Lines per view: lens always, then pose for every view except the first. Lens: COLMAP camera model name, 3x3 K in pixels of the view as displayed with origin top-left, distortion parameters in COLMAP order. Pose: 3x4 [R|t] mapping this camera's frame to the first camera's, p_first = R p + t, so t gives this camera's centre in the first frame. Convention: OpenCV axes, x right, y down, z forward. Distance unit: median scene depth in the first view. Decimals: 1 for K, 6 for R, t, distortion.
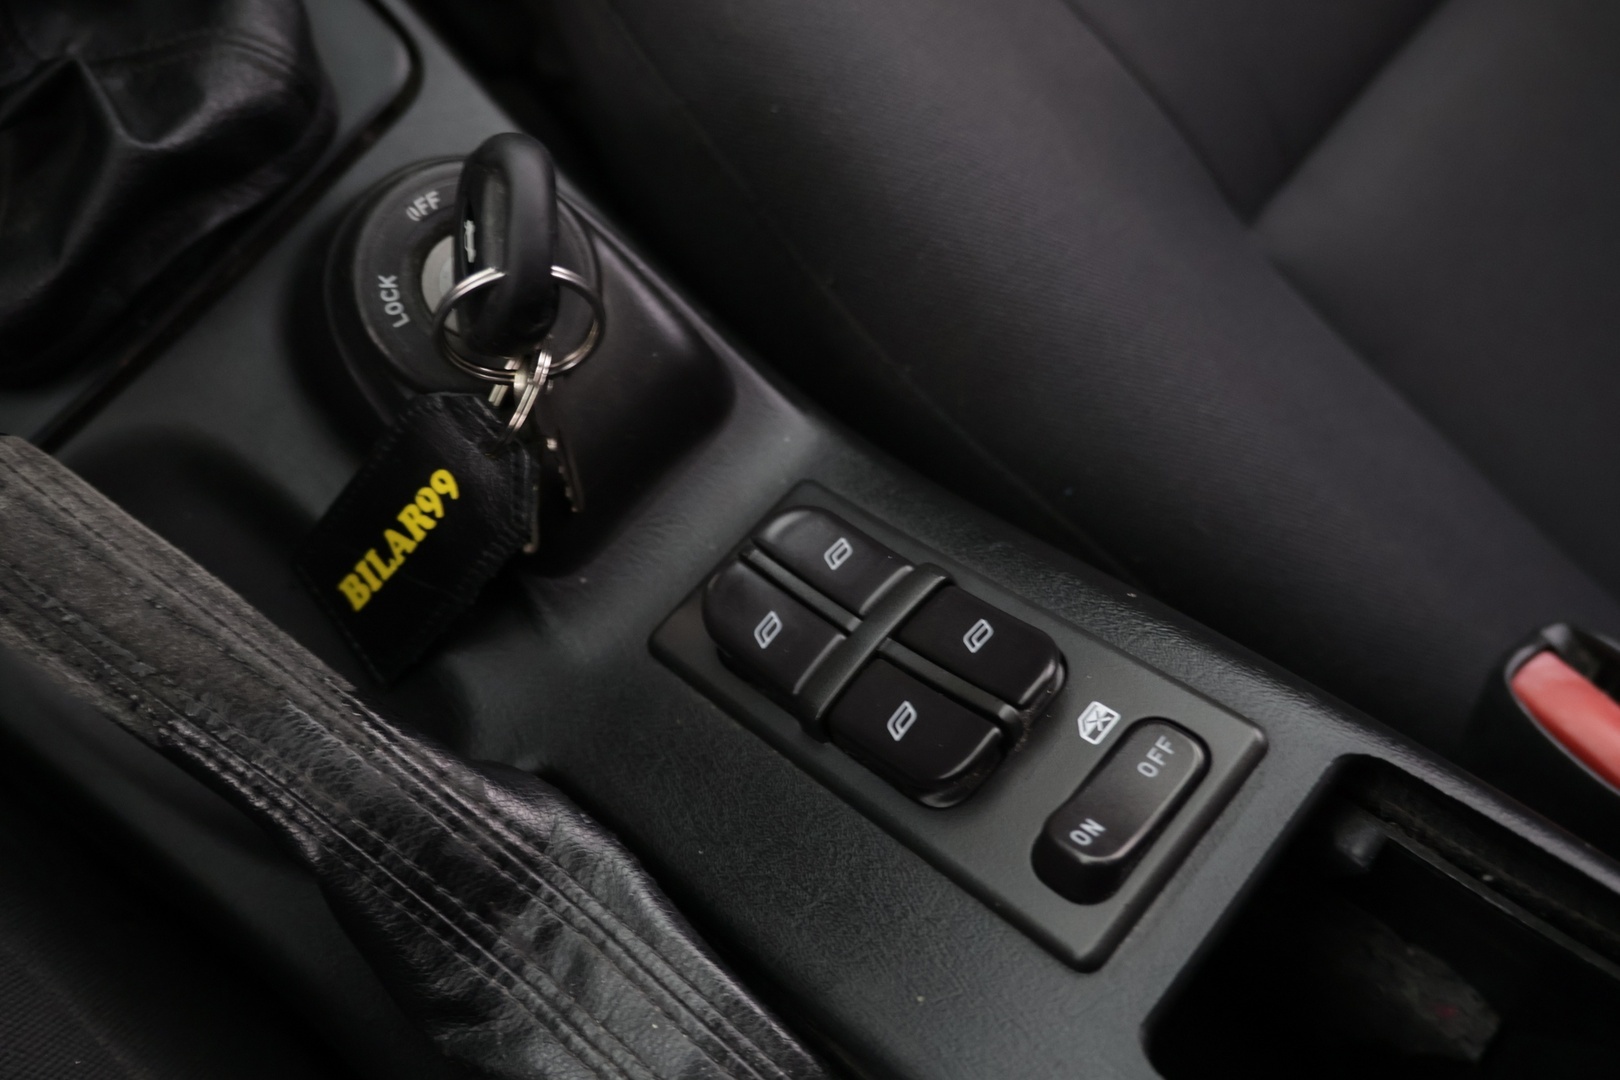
lens RADIAL K [[1367.8, 0, 804.2], [0, 1367.8, 534.3], [0, 0, 1]] dist [-0.023359, 0.014480]
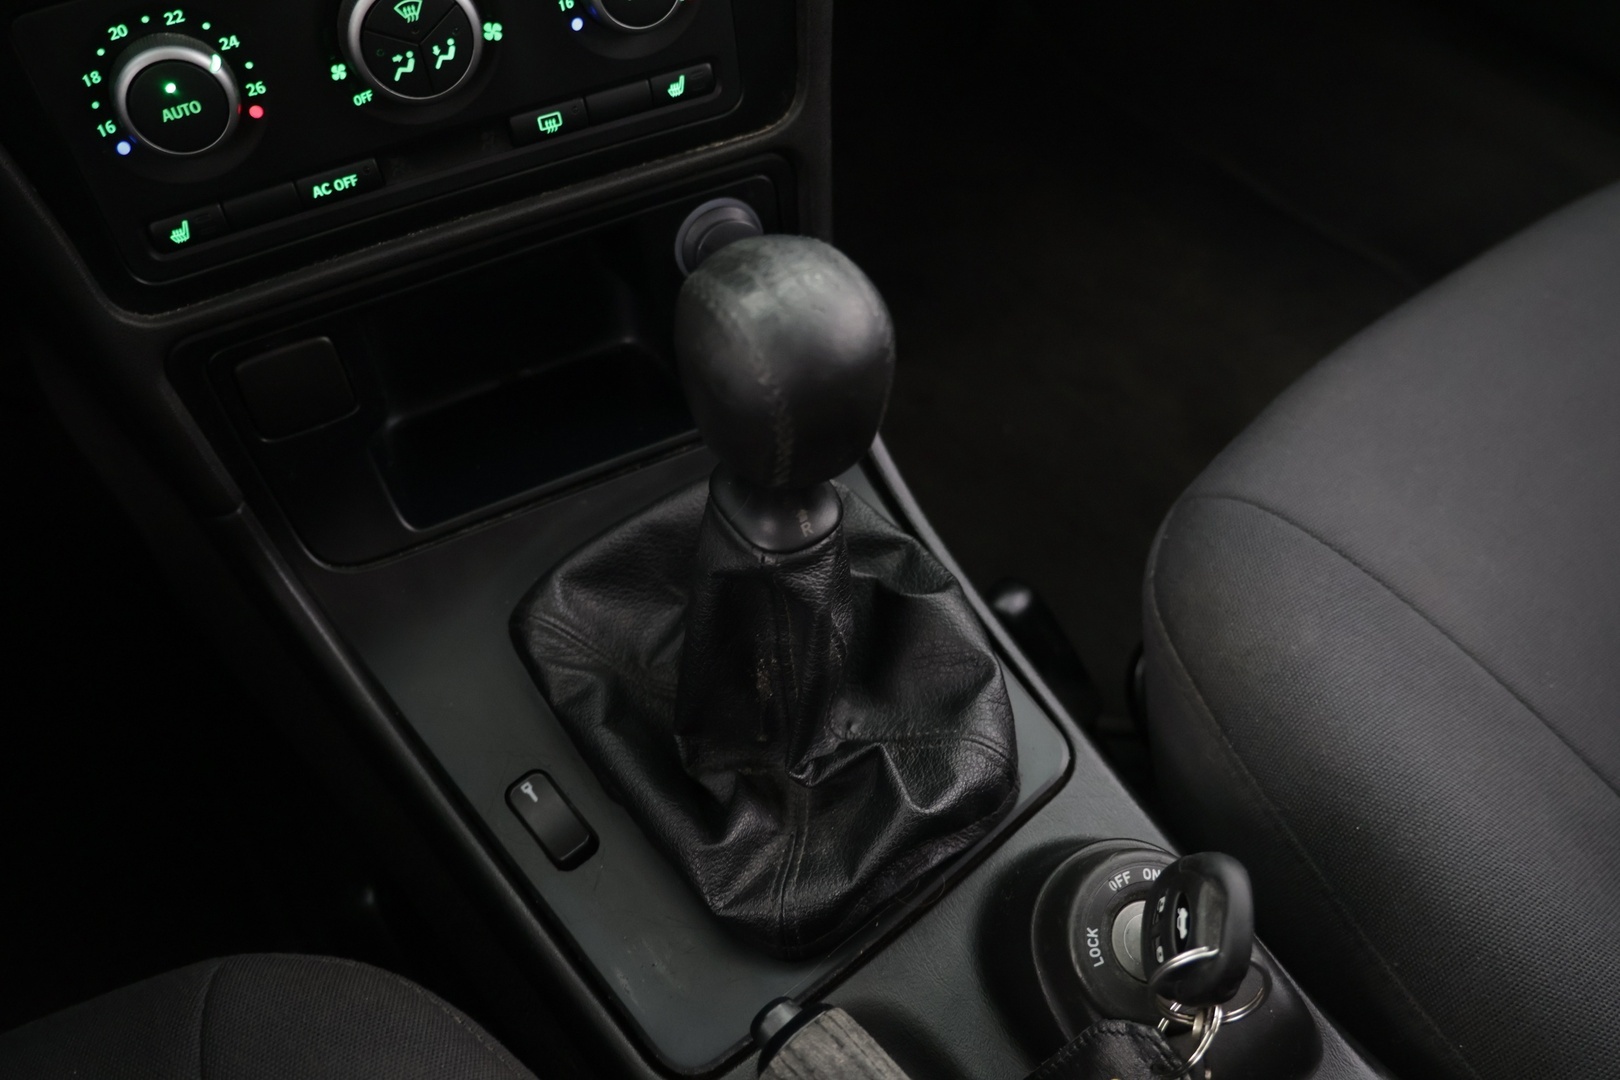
lens RADIAL K [[1367.8, 0, 804.2], [0, 1367.8, 534.3], [0, 0, 1]] dist [-0.023359, 0.014480]
pose [[0.963507, 0.072828, -0.257586, -0.257082], [-0.167191, 0.915226, -0.366617, 0.004610], [0.209050, 0.396304, 0.894003, -0.482089]]
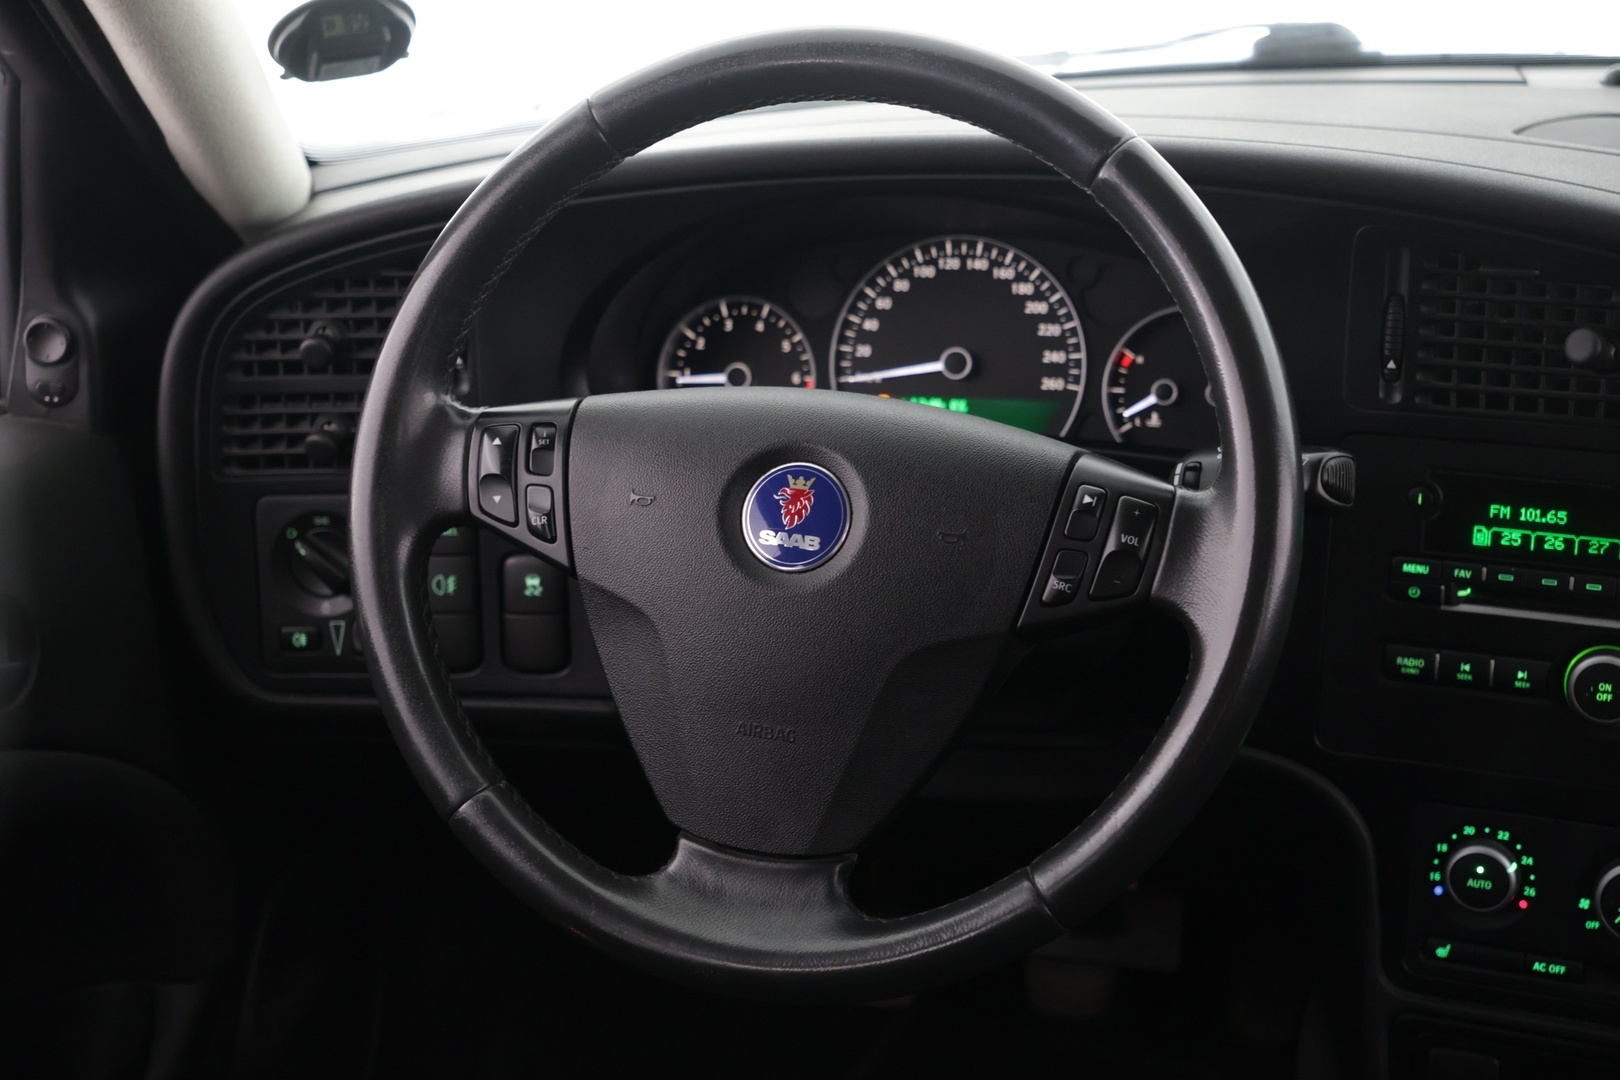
lens RADIAL K [[2328.3, 0, 789.8], [0, 2328.3, 538.1], [0, 0, 1]] dist [-0.002834, 0.112006]
pose [[0.465780, 0.160469, -0.870229, 1.504683], [-0.813630, 0.464328, -0.349865, 1.240716], [0.347929, 0.871005, 0.346837, -1.802745]]
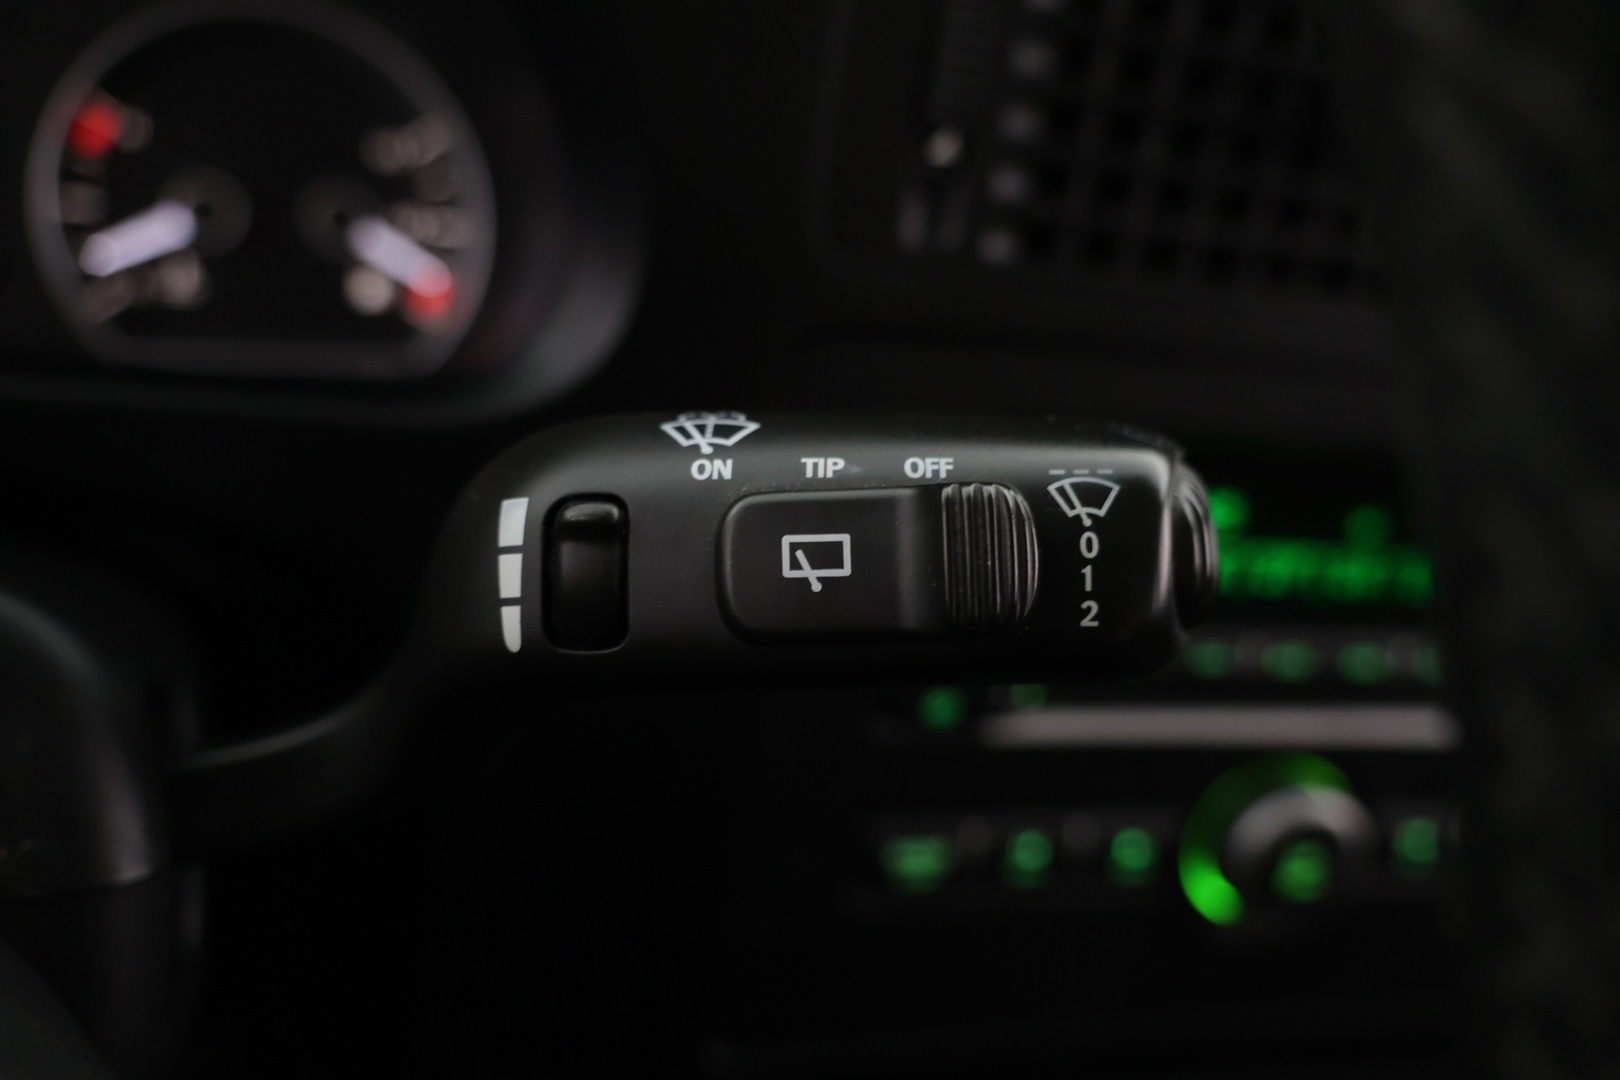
lens RADIAL K [[1367.8, 0, 804.2], [0, 1367.8, 534.3], [0, 0, 1]] dist [-0.023359, 0.014480]
pose [[0.907880, 0.205778, -0.365252, -1.150744], [-0.413066, 0.587929, -0.695497, -0.291056], [0.071624, 0.782301, 0.618769, -0.709099]]
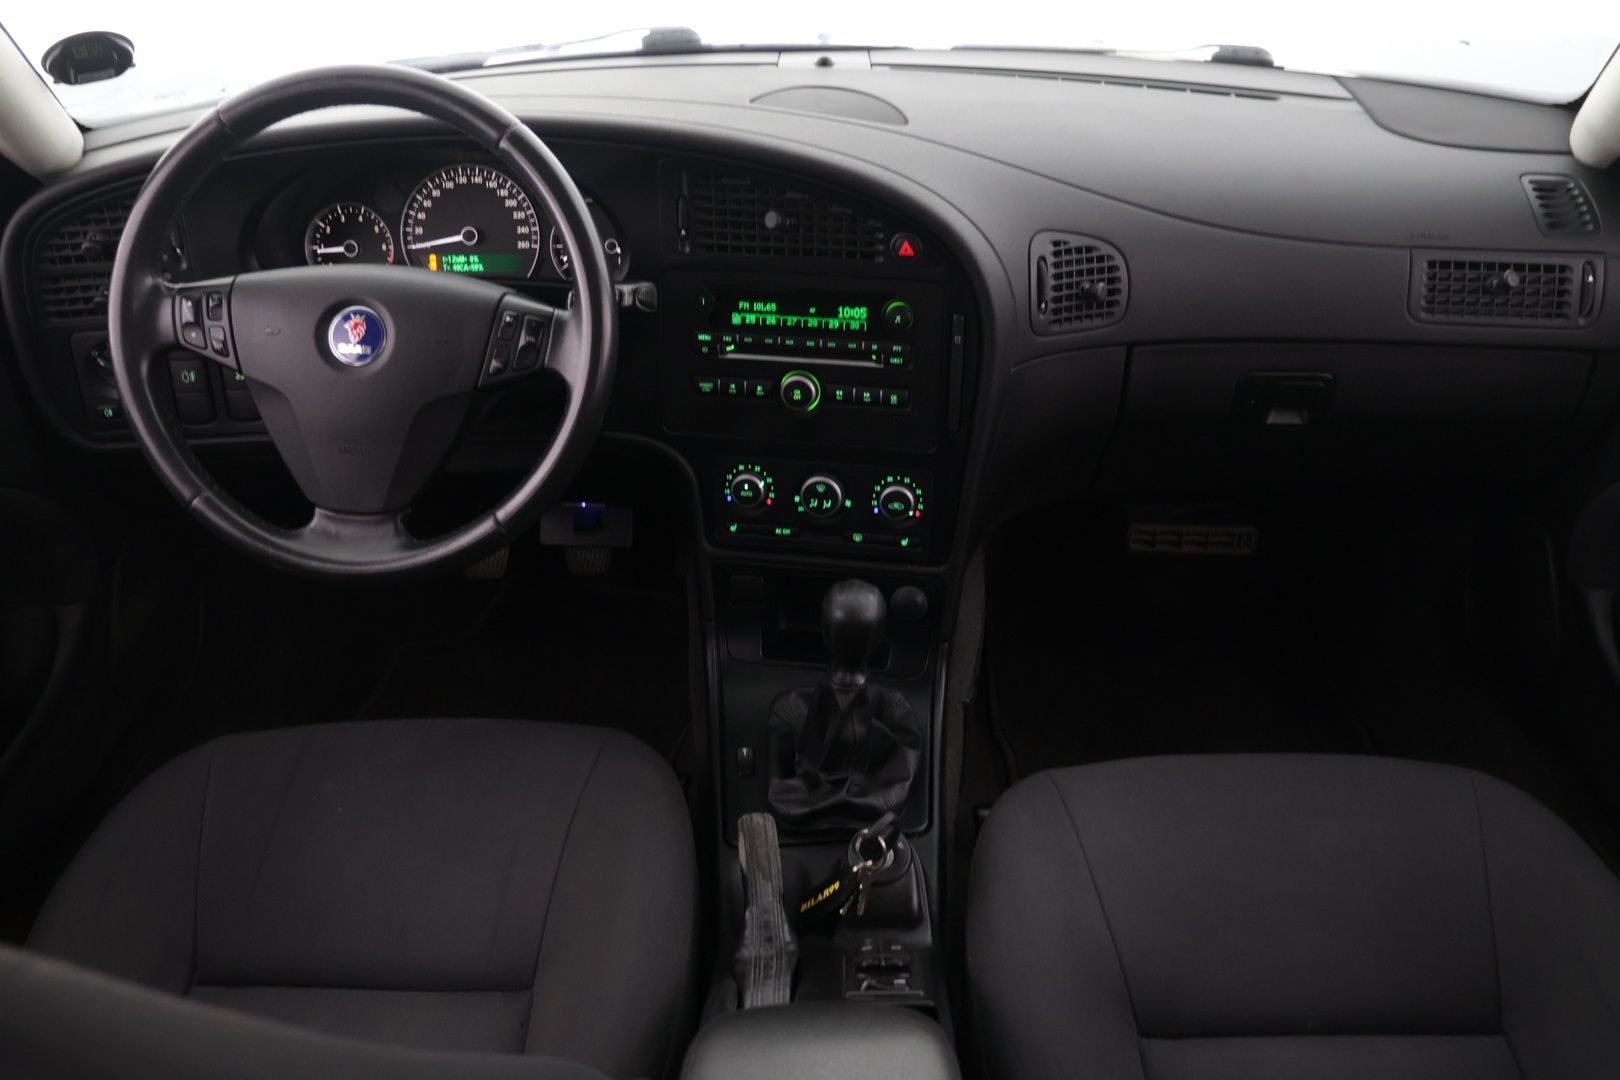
lens RADIAL K [[1367.8, 0, 804.2], [0, 1367.8, 534.3], [0, 0, 1]] dist [-0.023359, 0.014480]
pose [[0.644569, 0.261330, -0.718497, 2.203746], [-0.696573, 0.588106, -0.410996, 1.038558], [0.315147, 0.765401, 0.561110, -1.956691]]
